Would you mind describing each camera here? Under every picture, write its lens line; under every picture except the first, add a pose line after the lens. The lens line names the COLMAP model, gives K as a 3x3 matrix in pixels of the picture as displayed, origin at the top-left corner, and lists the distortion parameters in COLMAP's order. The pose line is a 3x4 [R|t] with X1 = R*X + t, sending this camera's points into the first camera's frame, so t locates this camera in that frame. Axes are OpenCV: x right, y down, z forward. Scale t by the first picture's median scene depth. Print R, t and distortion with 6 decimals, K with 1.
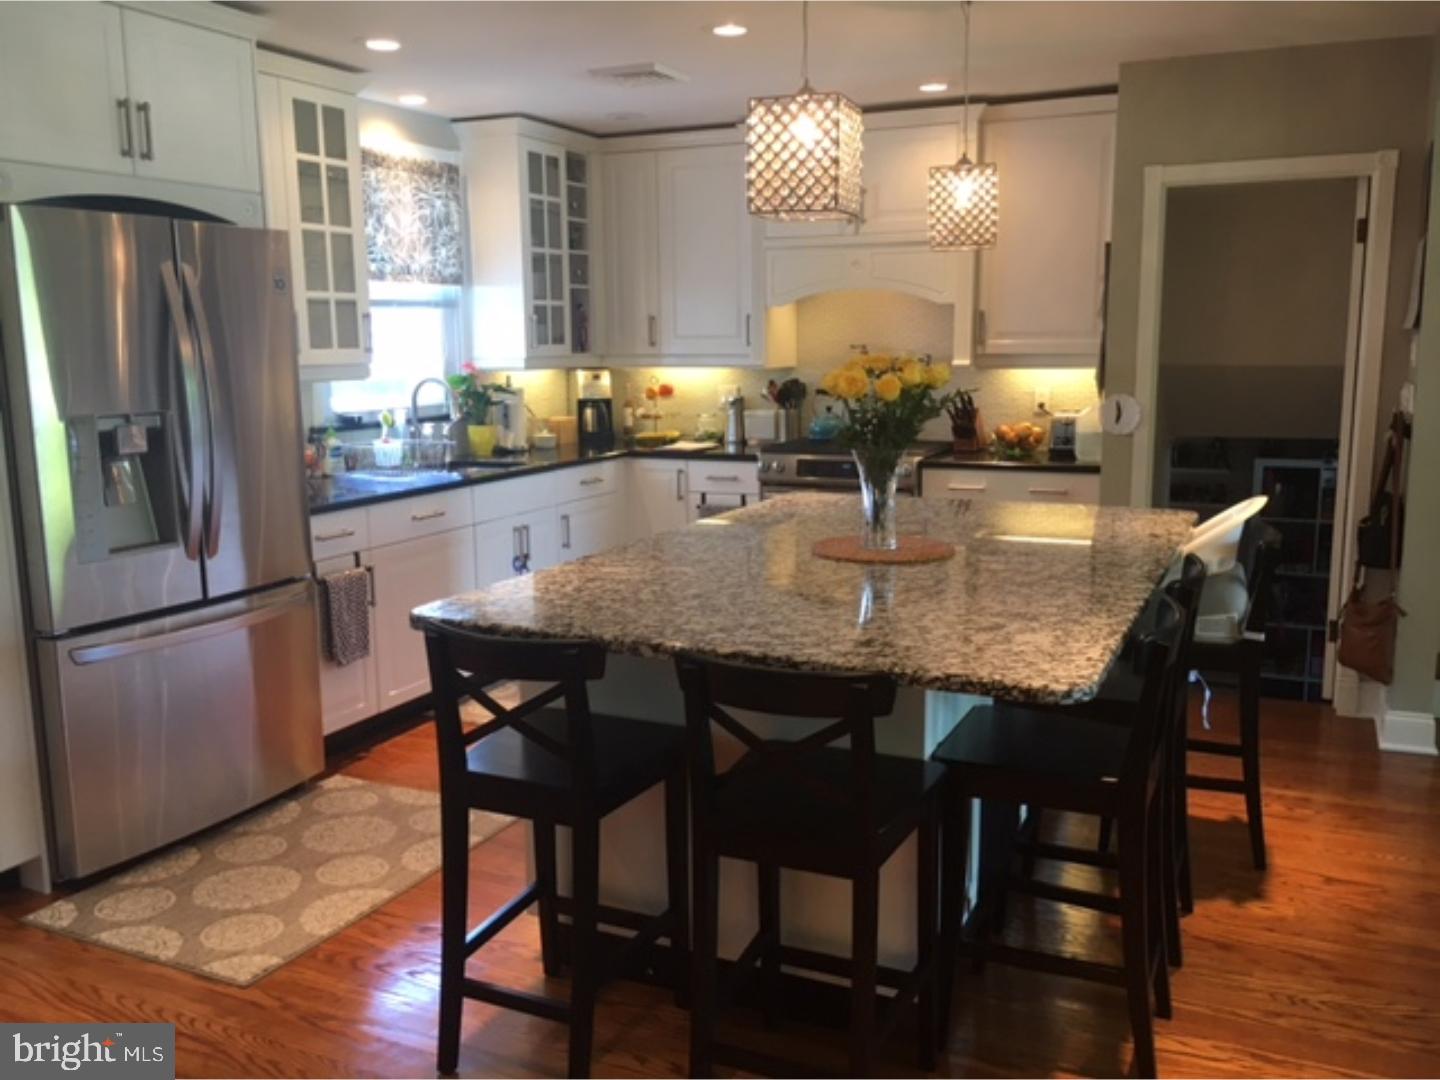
lens RADIAL K [[1232.4, 0, 727.6], [0, 1232.4, 535.2], [0, 0, 1]] dist [0.081450, -0.094984]
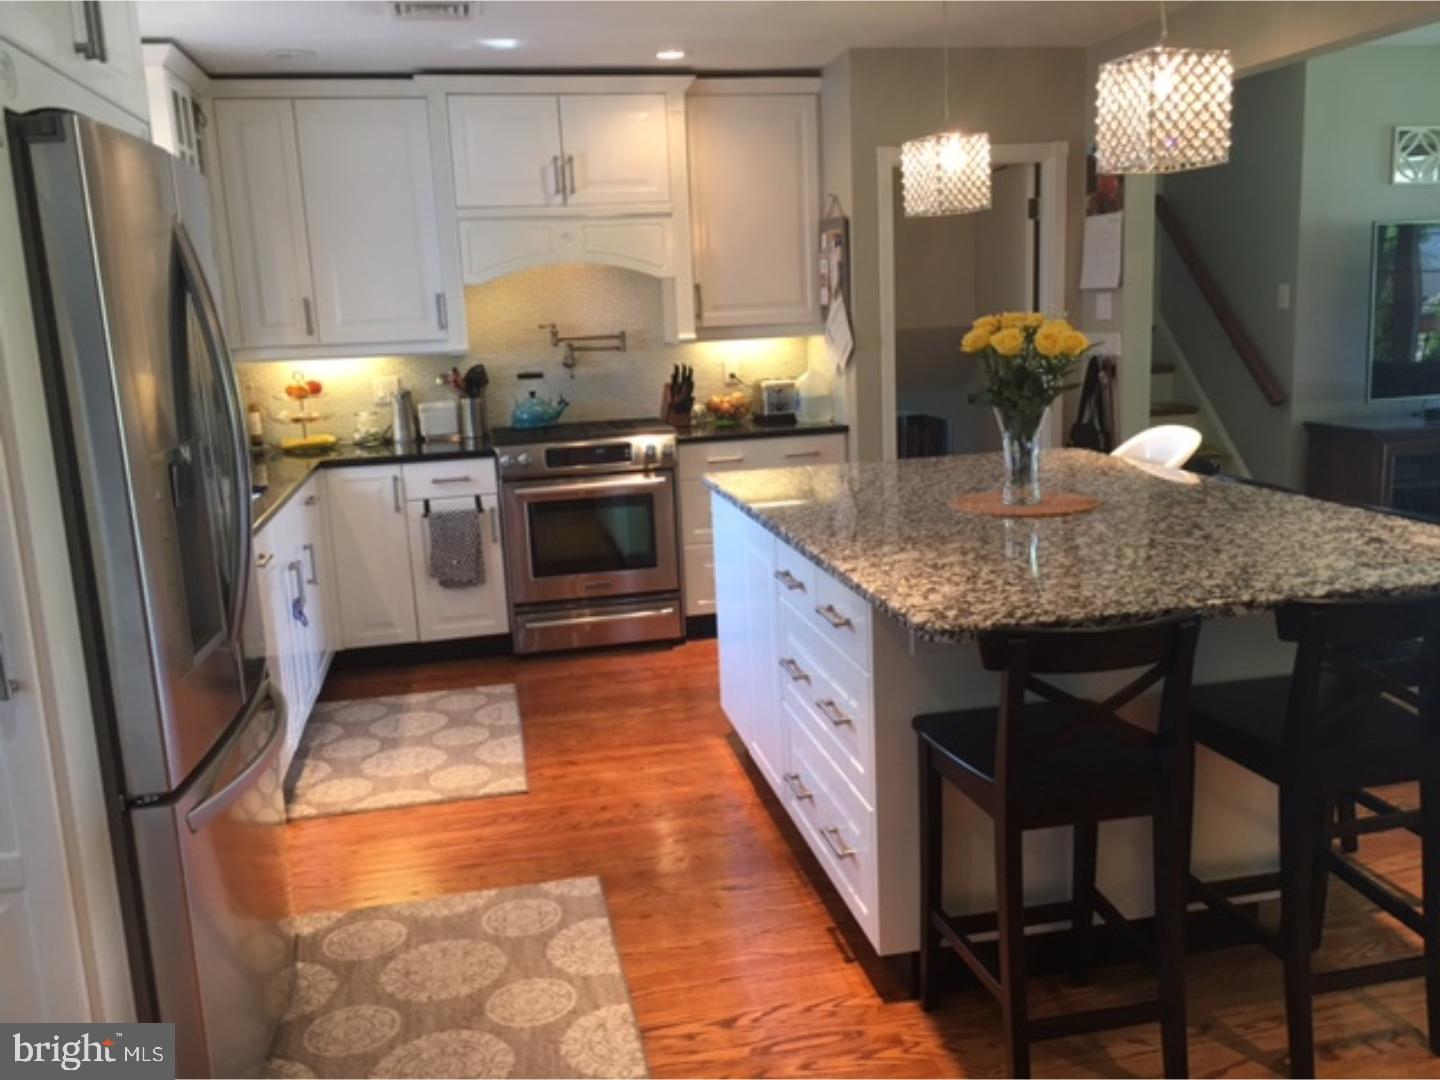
lens RADIAL K [[1232.4, 0, 727.6], [0, 1232.4, 535.2], [0, 0, 1]] dist [0.081450, -0.094984]
pose [[0.801249, -0.138267, 0.582135, -0.381519], [0.133372, 0.989727, 0.051504, -0.027486], [-0.583276, 0.036373, 0.811459, 0.175438]]
